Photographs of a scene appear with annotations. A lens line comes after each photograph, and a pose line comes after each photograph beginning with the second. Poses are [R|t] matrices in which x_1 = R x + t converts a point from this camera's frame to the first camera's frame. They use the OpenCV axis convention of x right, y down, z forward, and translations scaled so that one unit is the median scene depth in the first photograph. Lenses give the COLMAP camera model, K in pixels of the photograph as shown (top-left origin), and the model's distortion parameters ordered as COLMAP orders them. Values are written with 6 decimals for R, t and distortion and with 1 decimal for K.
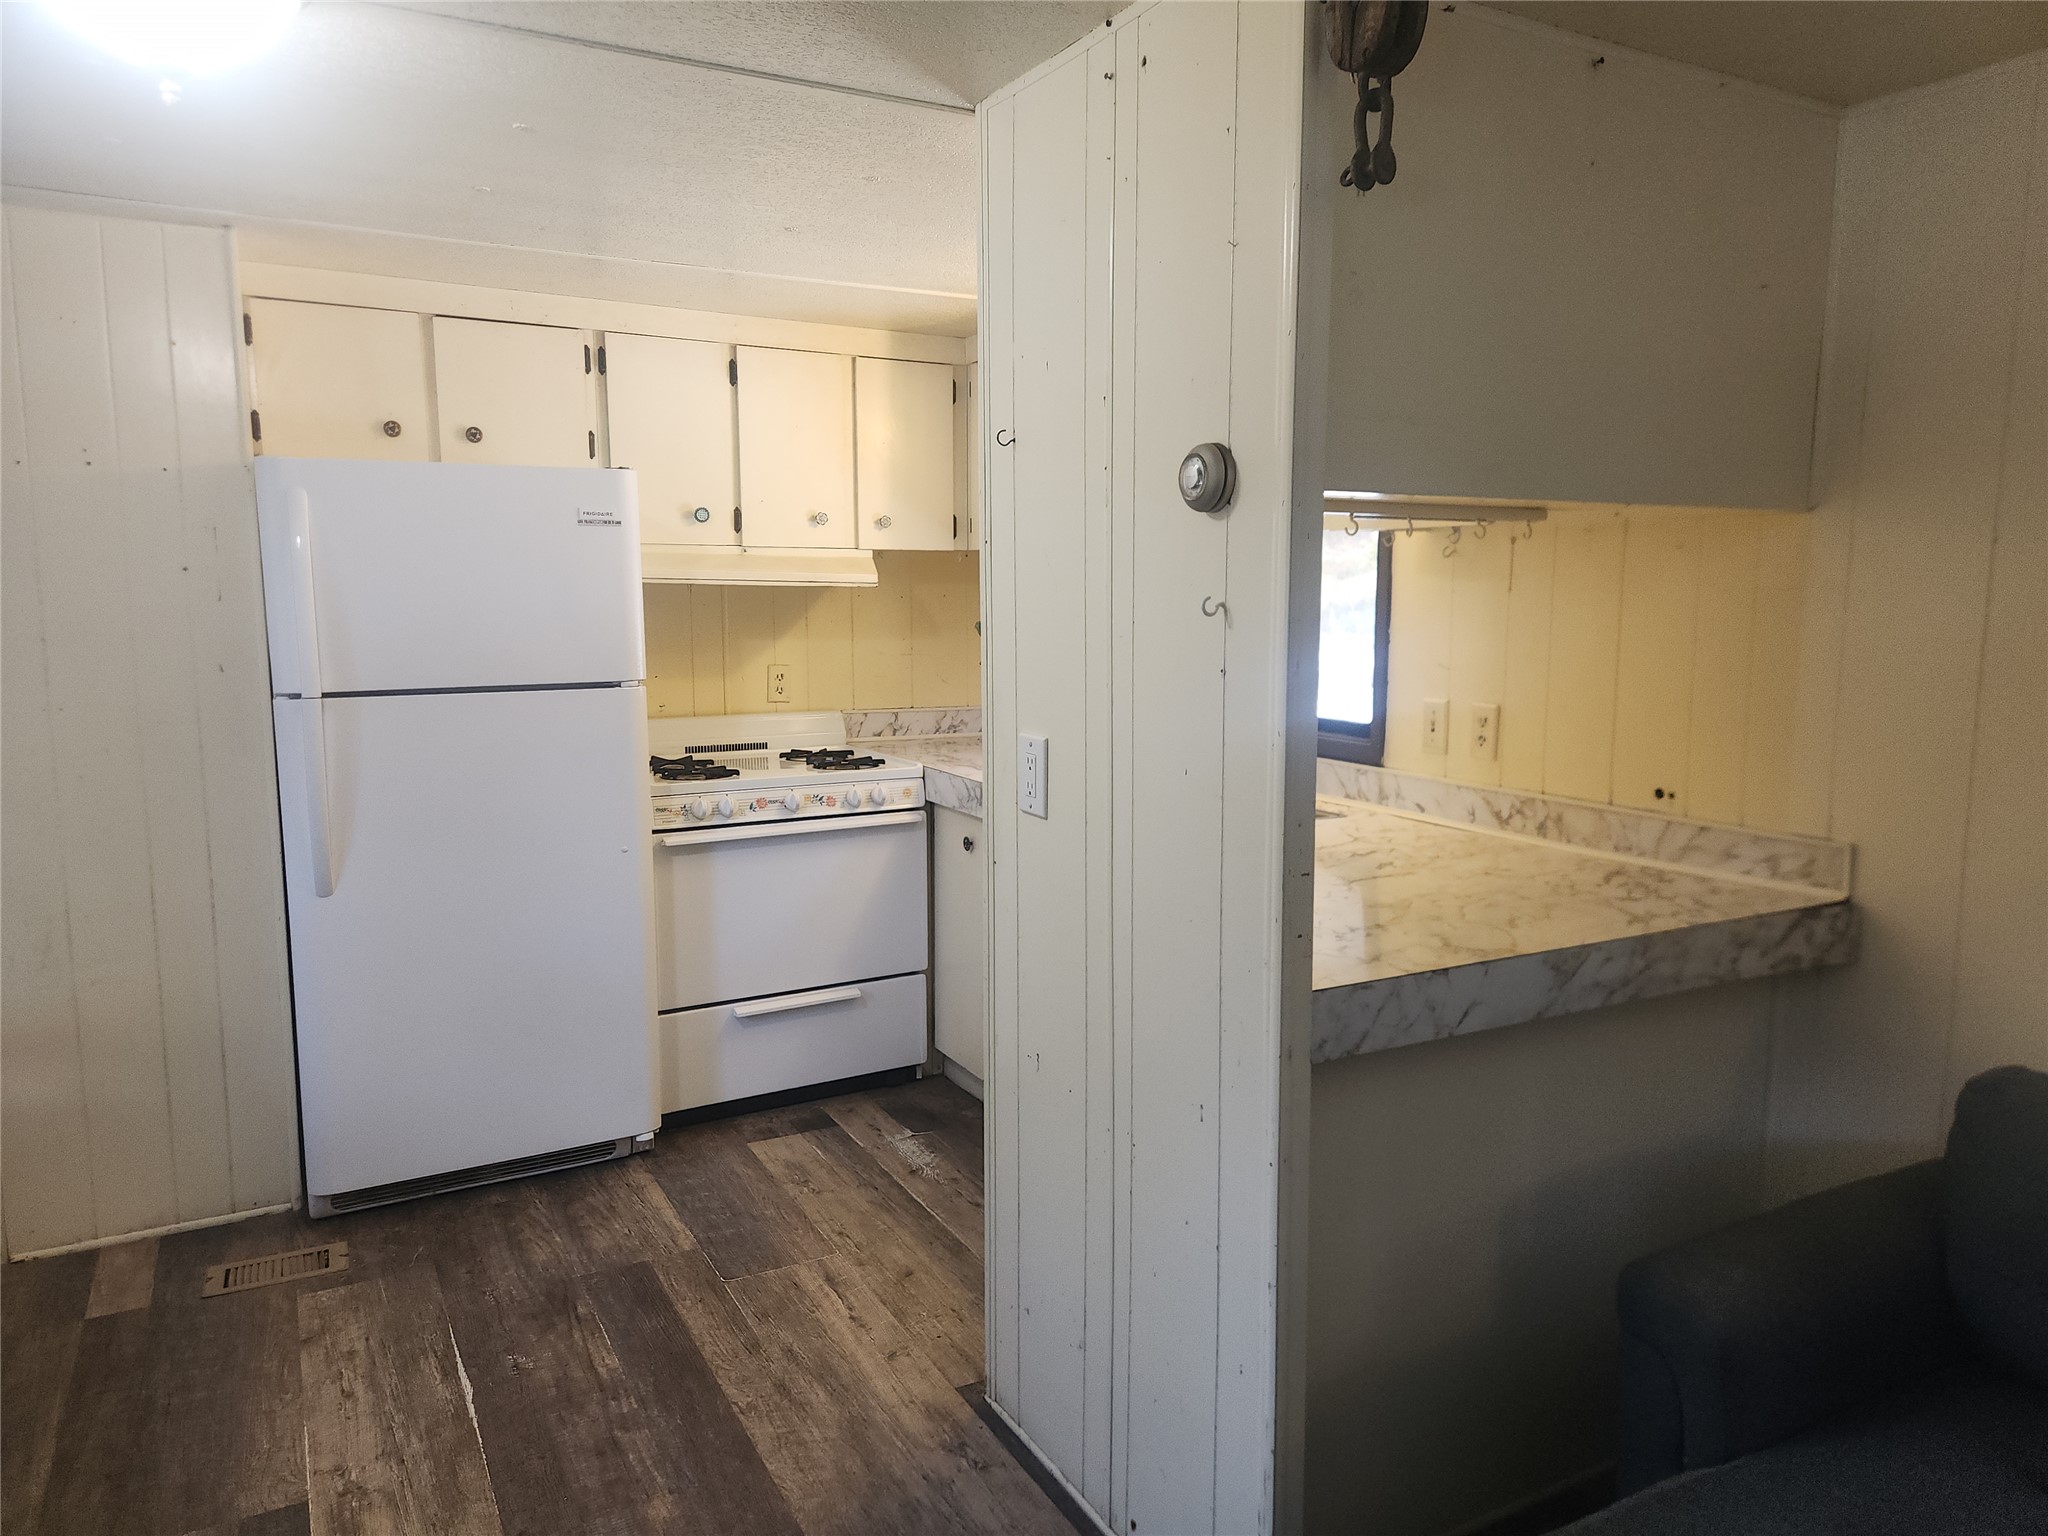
lens RADIAL K [[1379.4, 0, 1022.0], [0, 1379.4, 770.8], [0, 0, 1]] dist [0.073960, -0.068067]
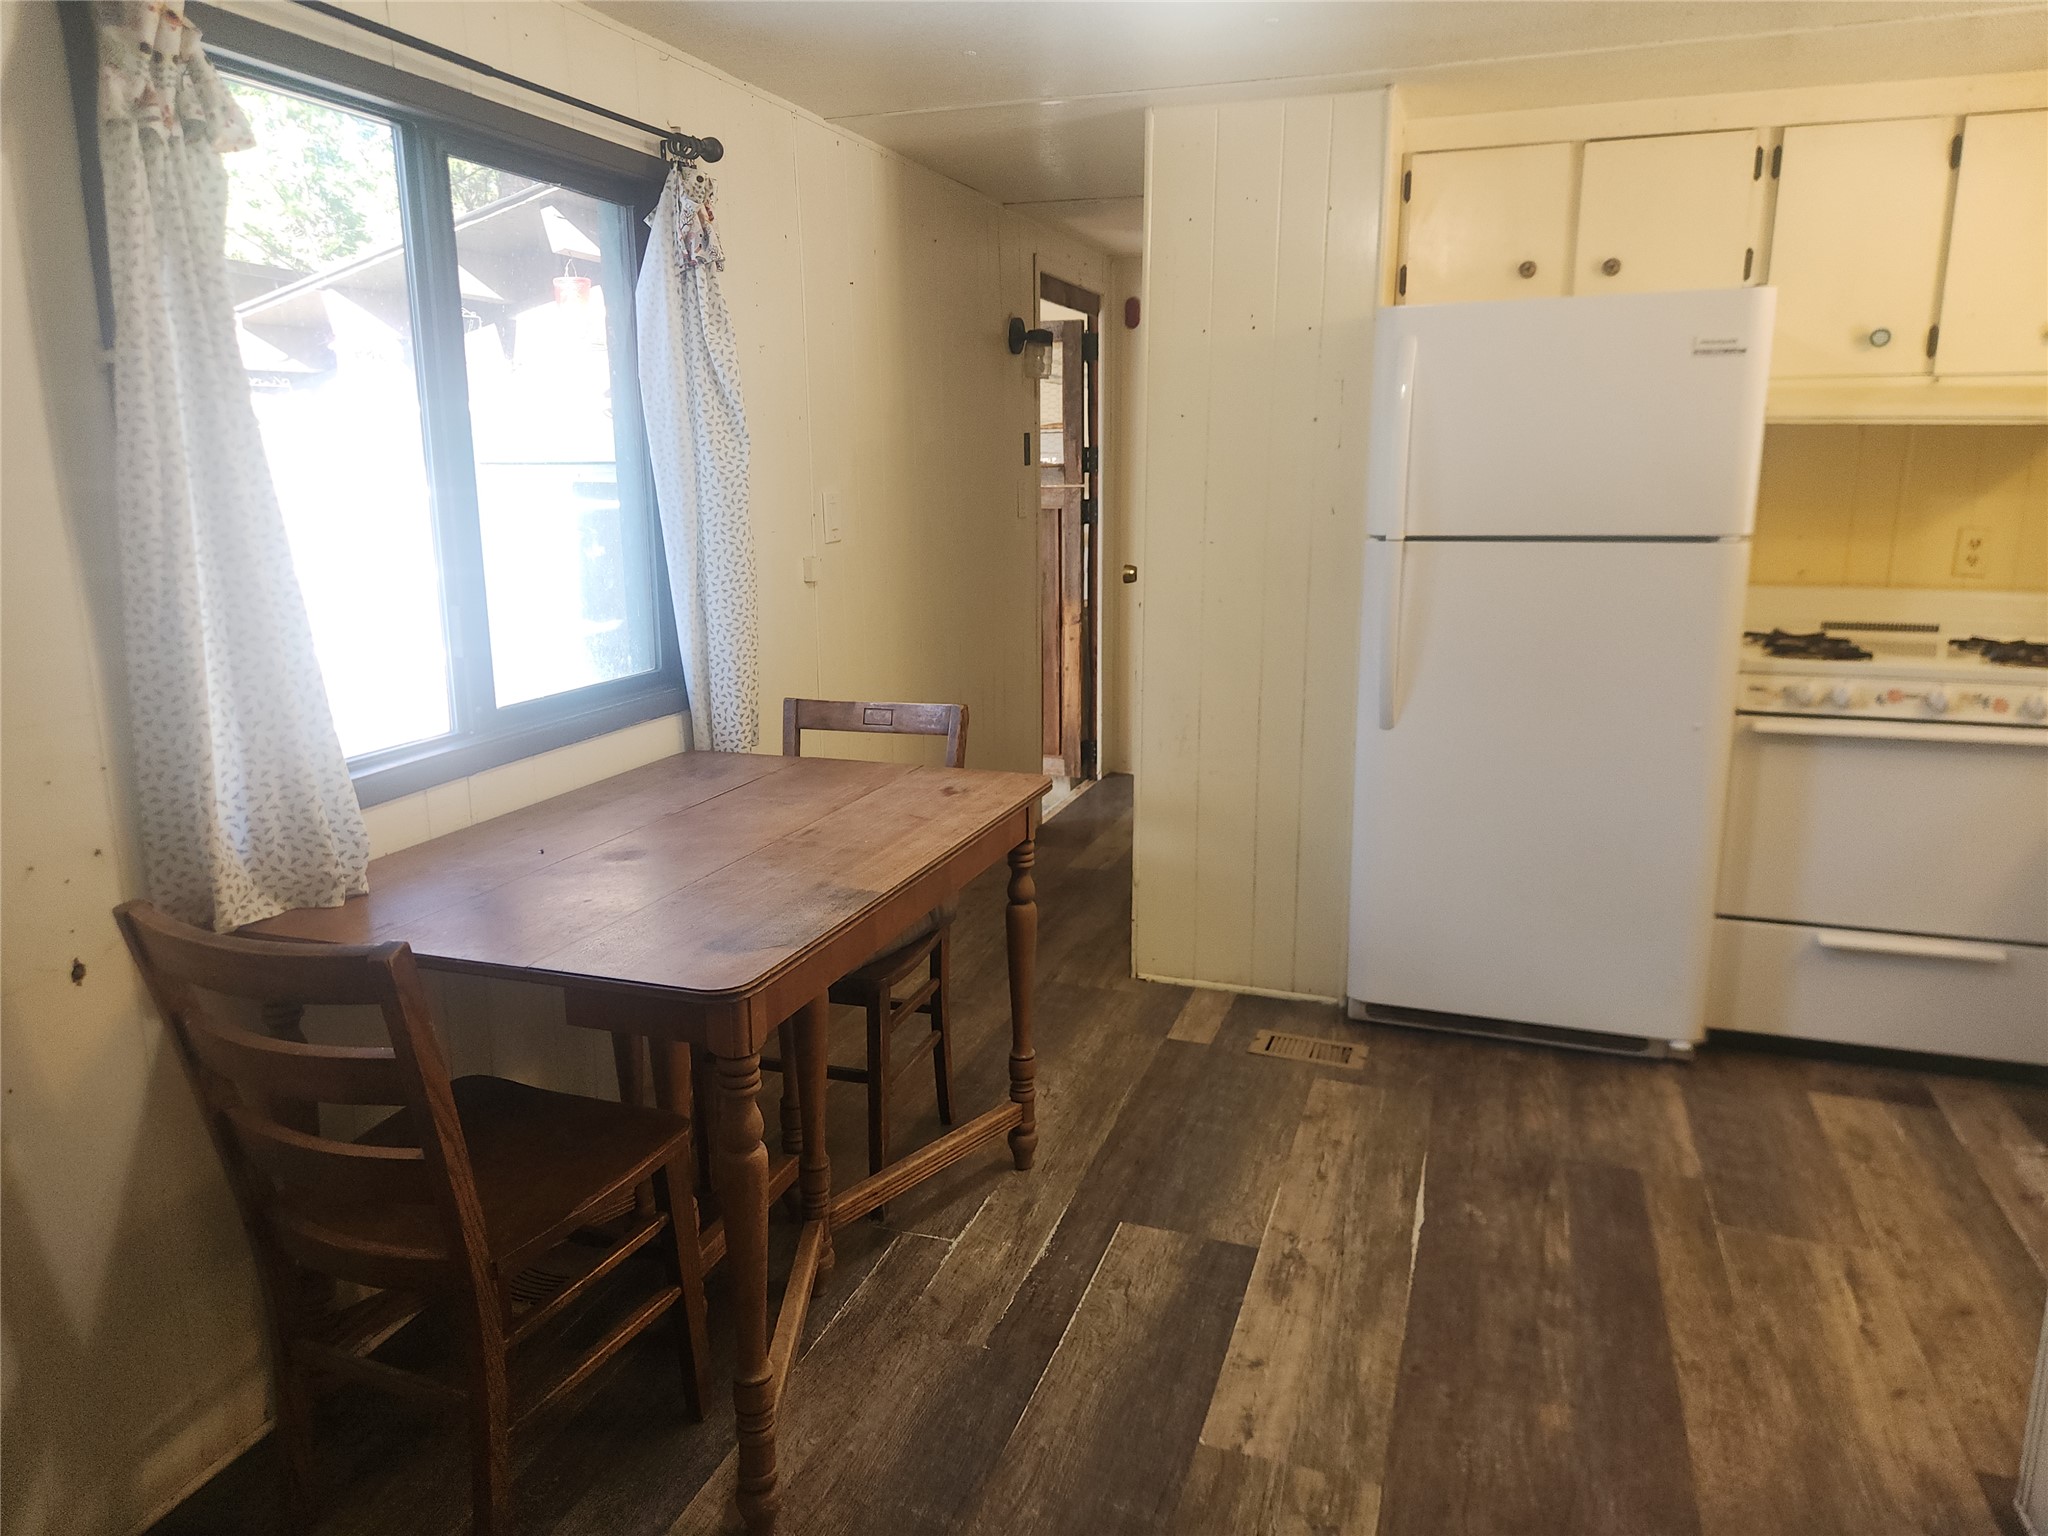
lens RADIAL K [[1379.4, 0, 1019.5], [0, 1379.4, 750.8], [0, 0, 1]] dist [0.073960, -0.068067]
pose [[0.670174, 0.152517, -0.726365, 0.086774], [-0.094637, 0.988230, 0.120186, 0.005692], [0.736146, -0.011805, 0.676720, 0.079337]]
